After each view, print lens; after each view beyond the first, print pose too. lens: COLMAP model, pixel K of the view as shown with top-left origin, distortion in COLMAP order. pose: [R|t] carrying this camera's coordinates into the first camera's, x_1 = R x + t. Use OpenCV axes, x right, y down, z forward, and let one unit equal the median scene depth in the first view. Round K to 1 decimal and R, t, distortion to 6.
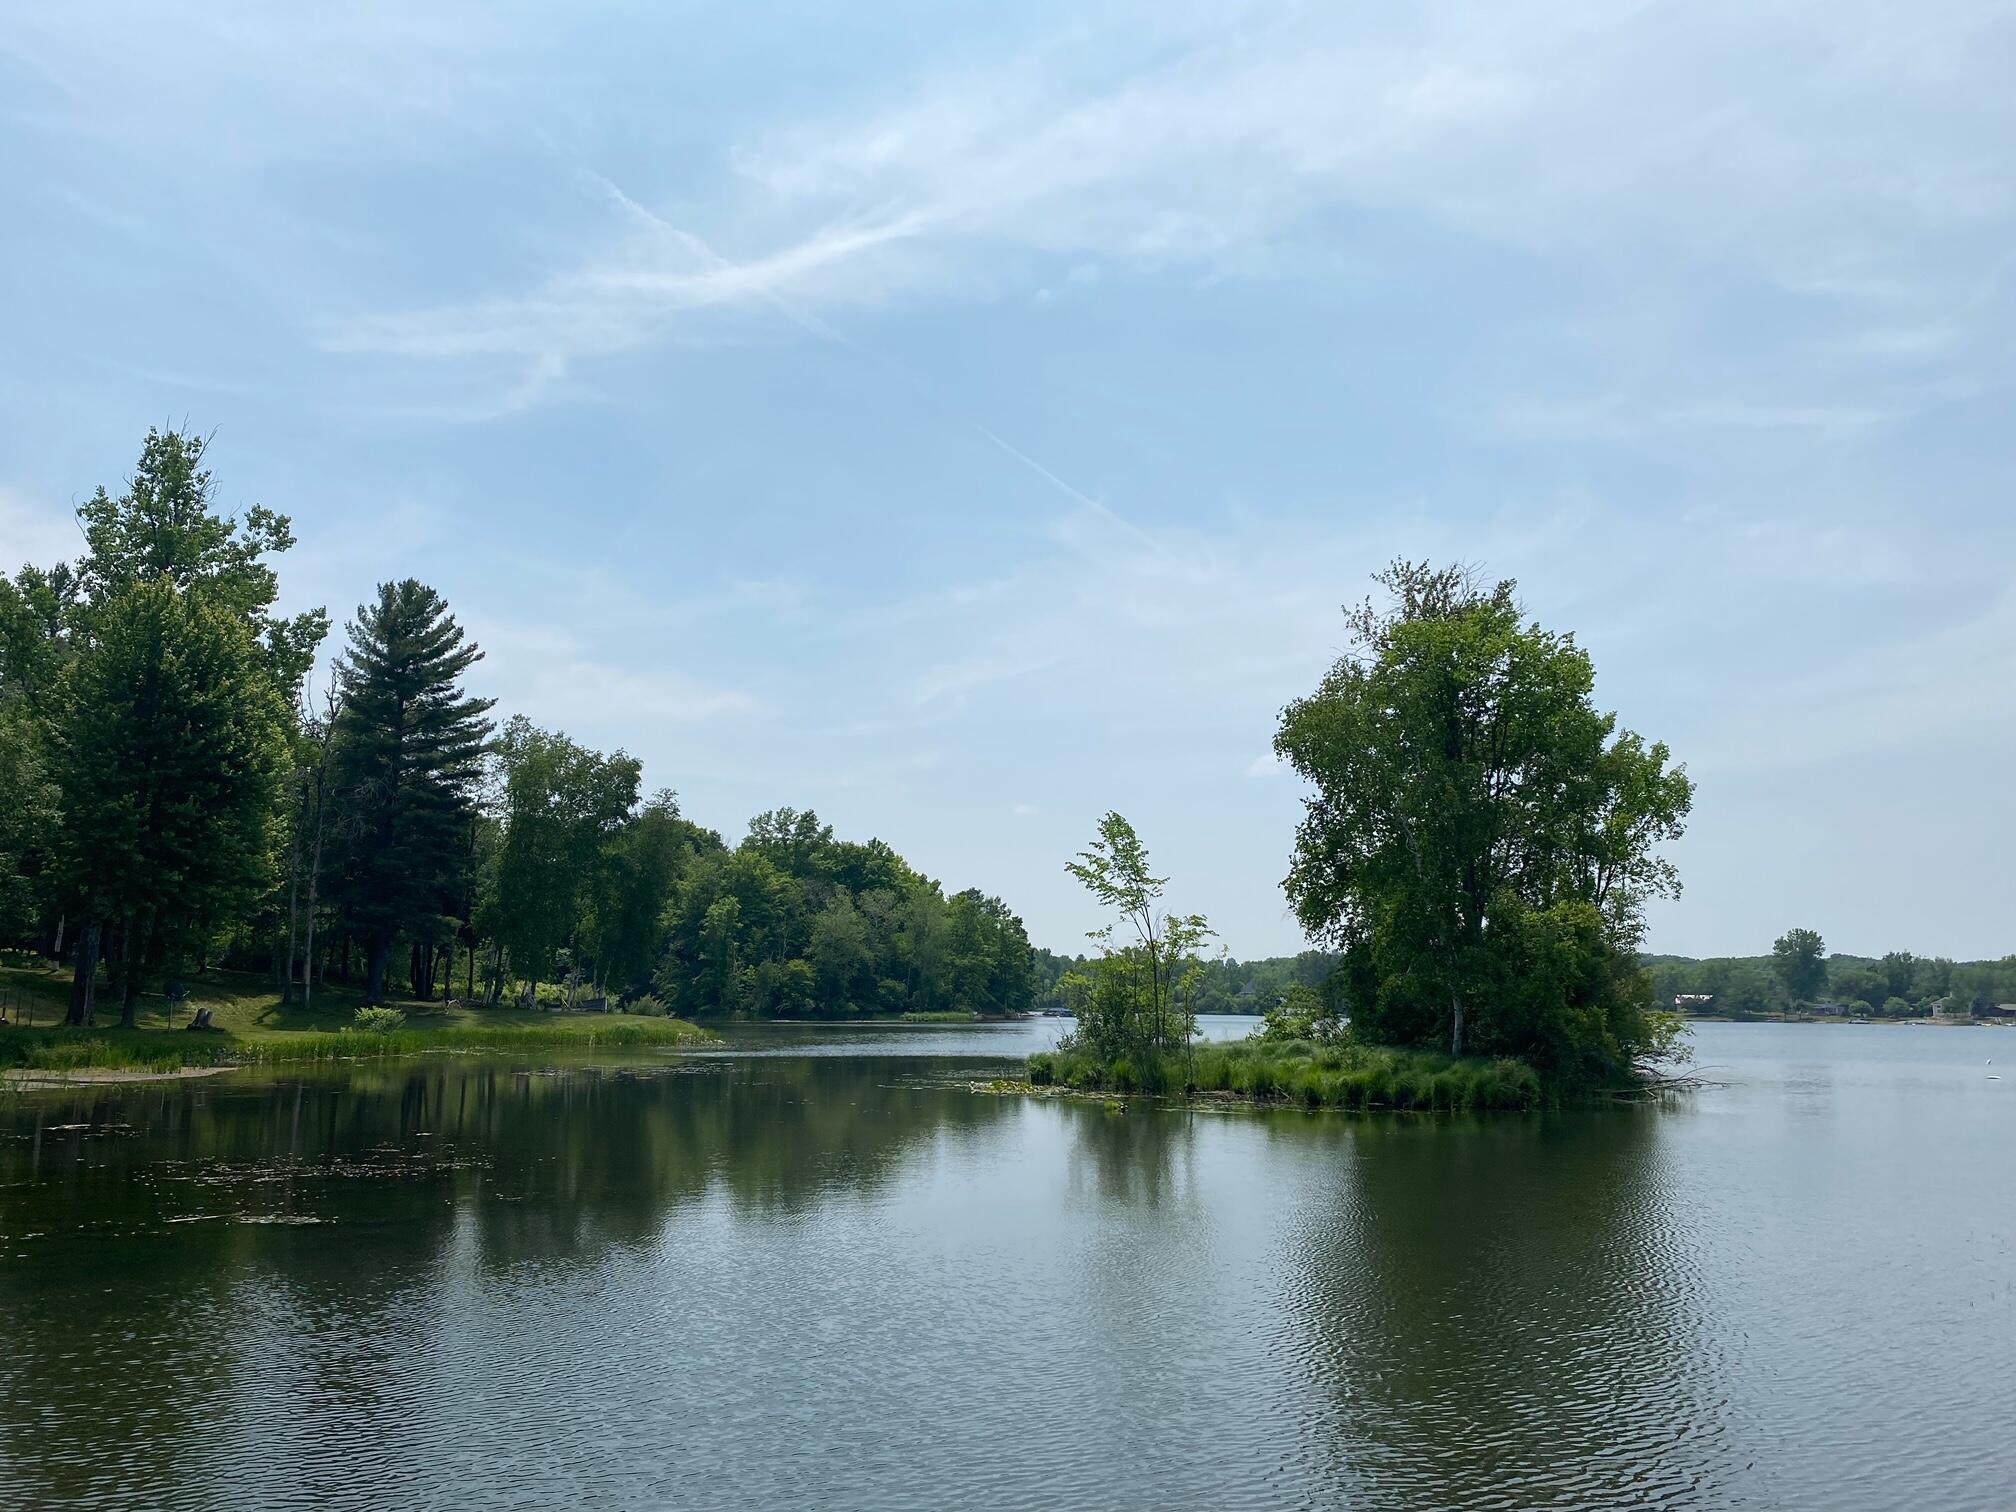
lens RADIAL K [[1531.0, 0, 996.4], [0, 1531.0, 761.6], [0, 0, 1]] dist [0.012573, -0.010019]
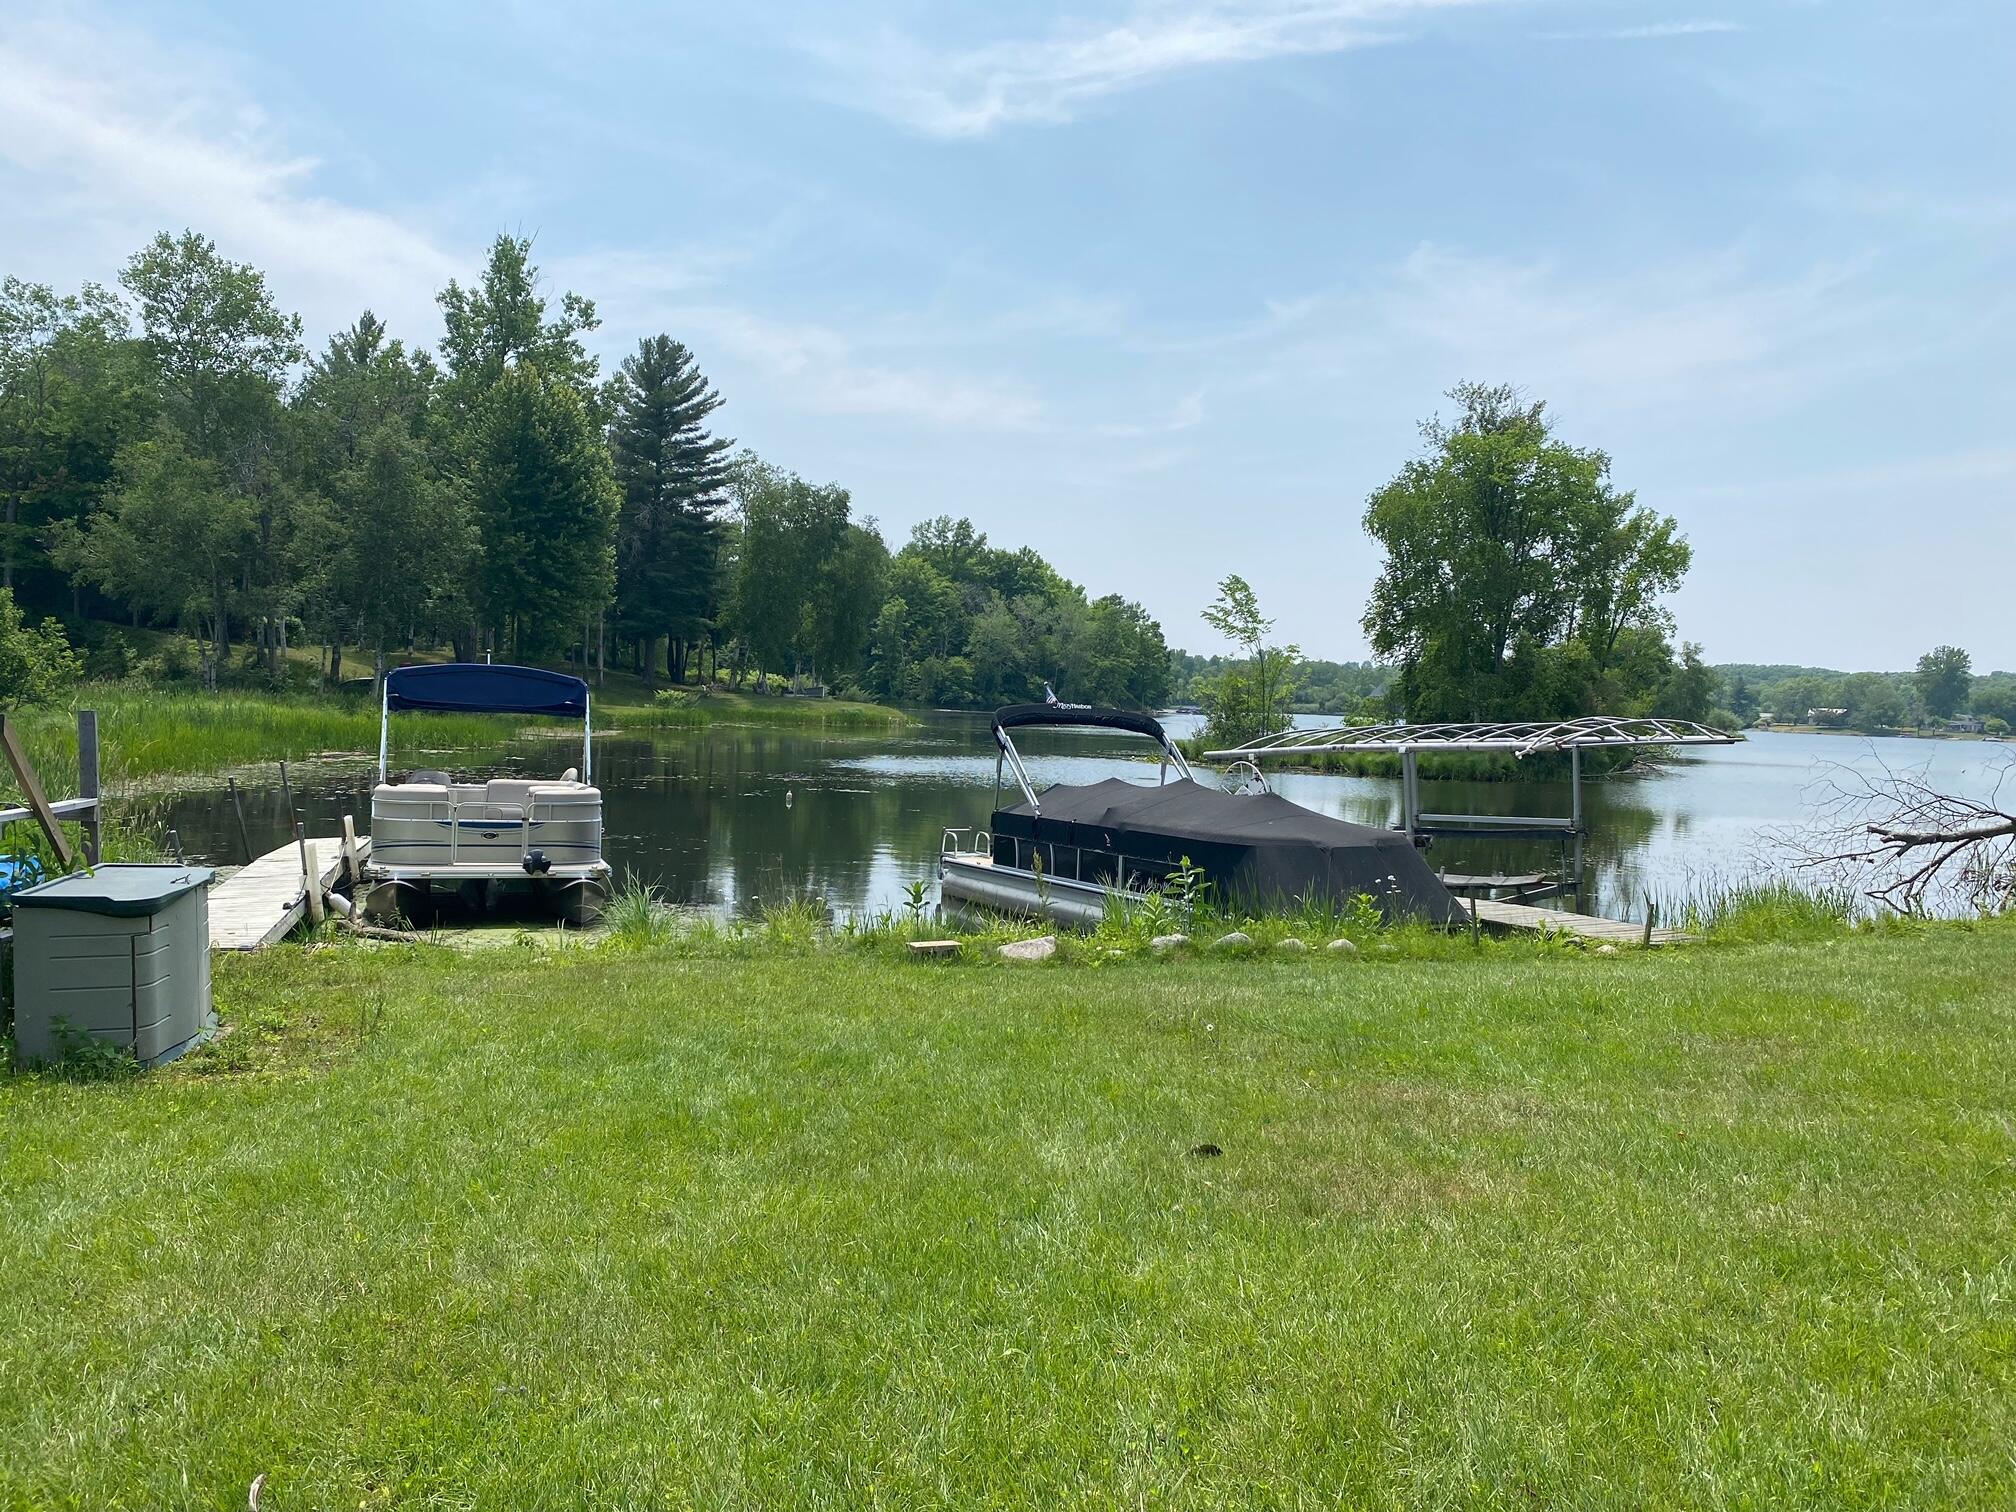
lens RADIAL K [[1531.0, 0, 1017.9], [0, 1531.0, 770.3], [0, 0, 1]] dist [0.012573, -0.010019]
pose [[0.997059, 0.031467, -0.069874, -0.013185], [-0.016714, 0.979151, 0.202447, -0.037596], [0.074788, -0.200684, 0.976797, -0.237380]]
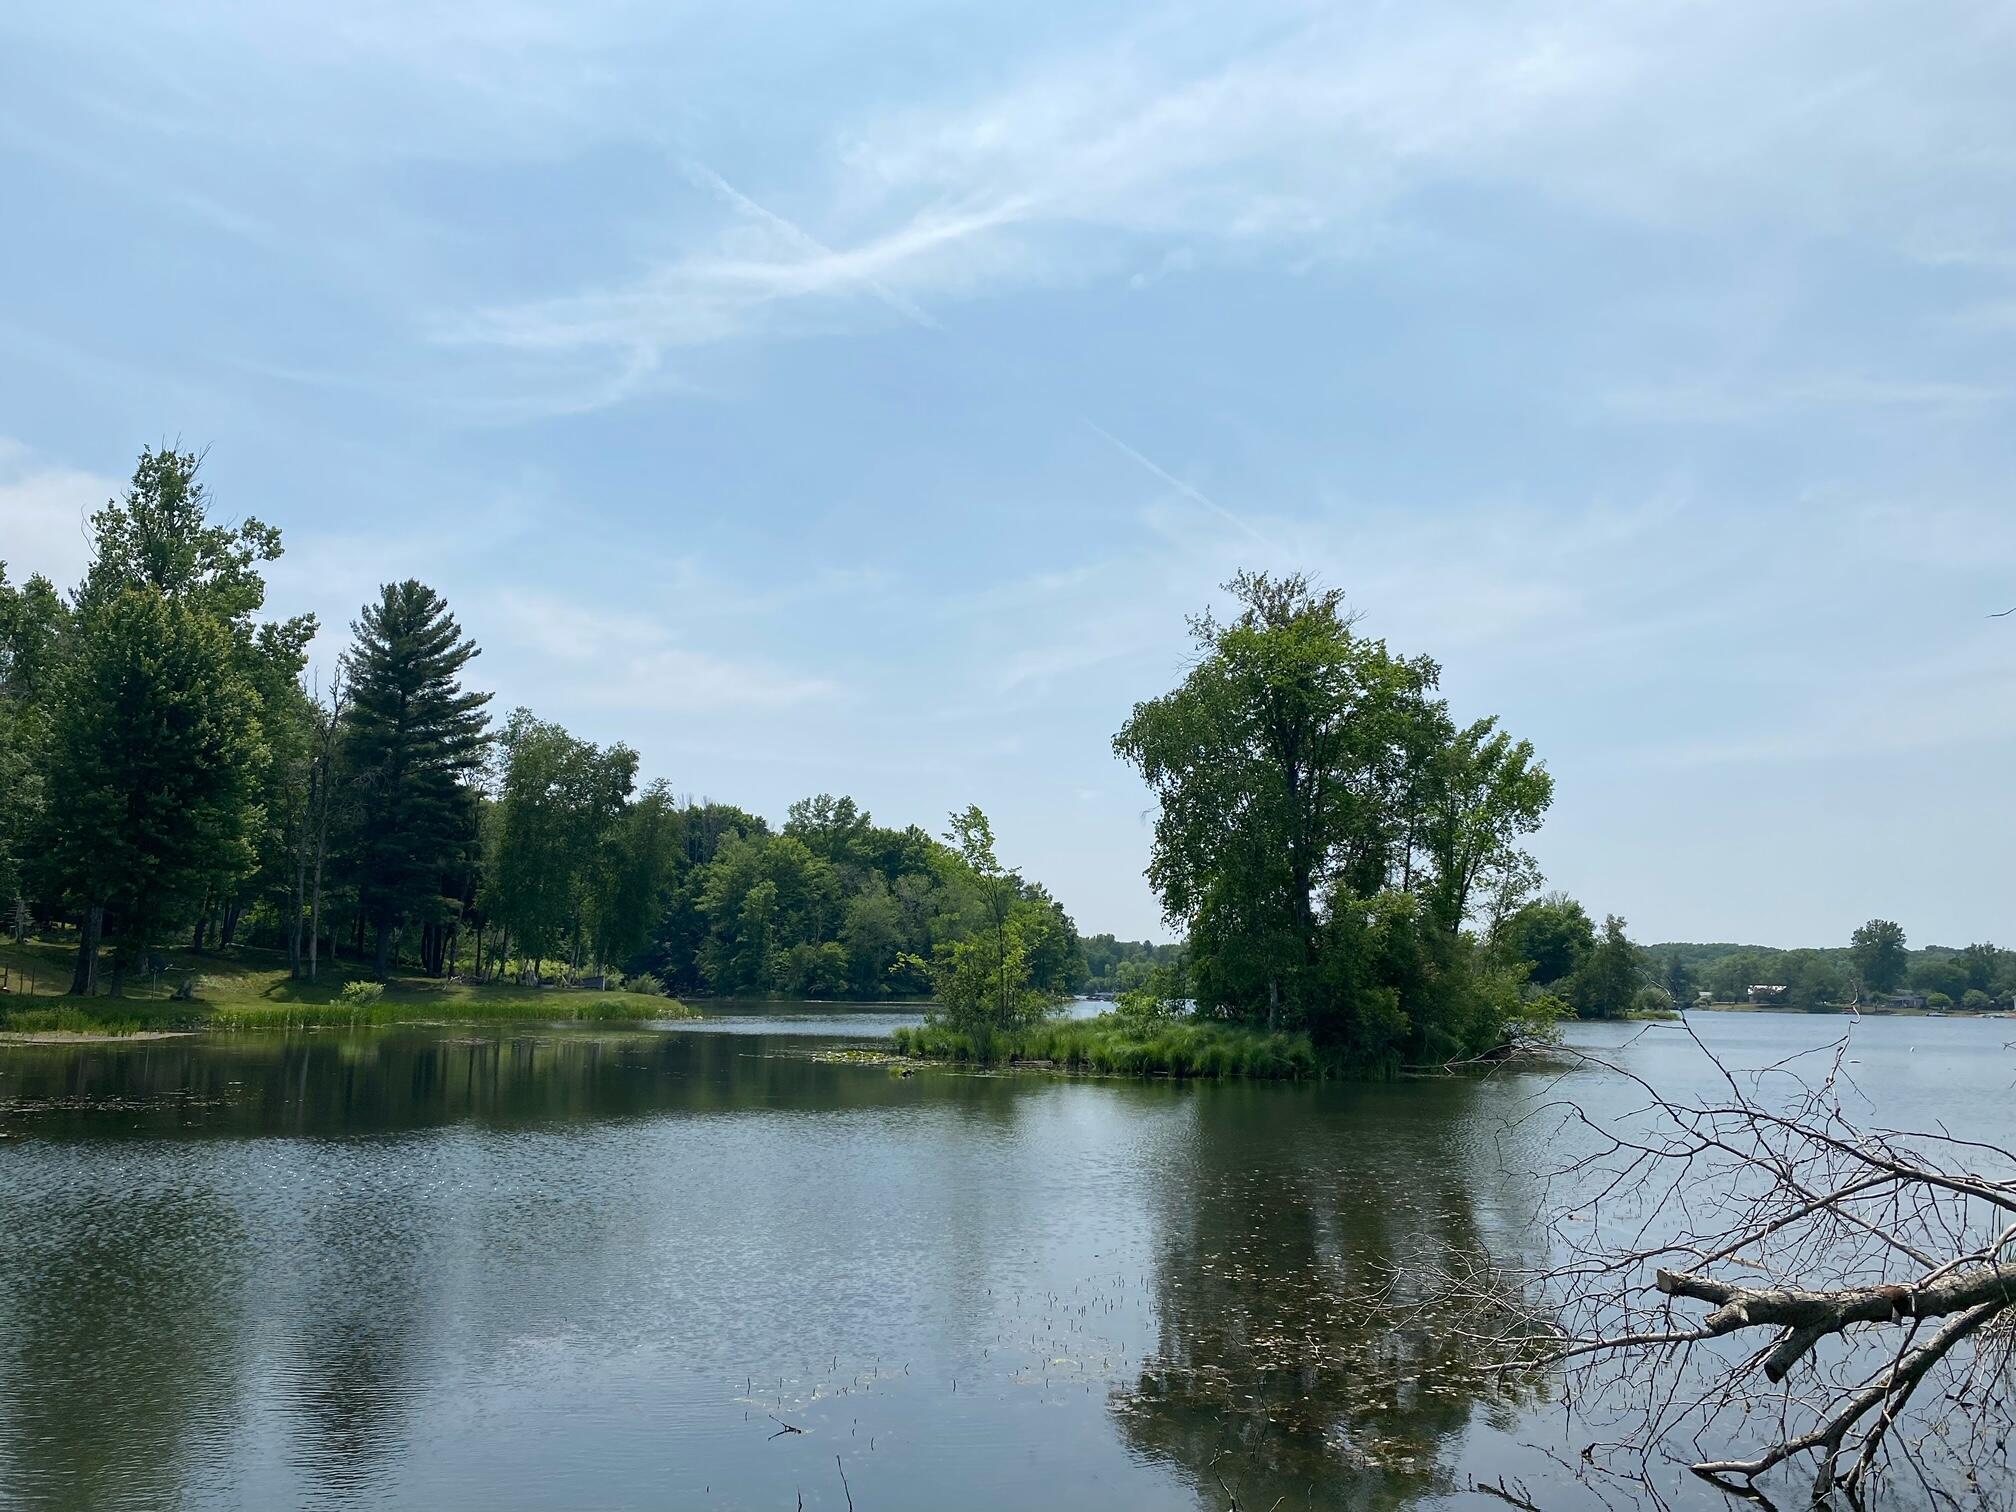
lens RADIAL K [[1531.0, 0, 1008.5], [0, 1531.0, 759.6], [0, 0, 1]] dist [0.012573, -0.010019]
pose [[0.998869, 0.001911, -0.047505, 0.087800], [-0.001527, 0.999966, 0.008116, -0.004601], [0.047518, -0.008034, 0.998838, -0.046154]]
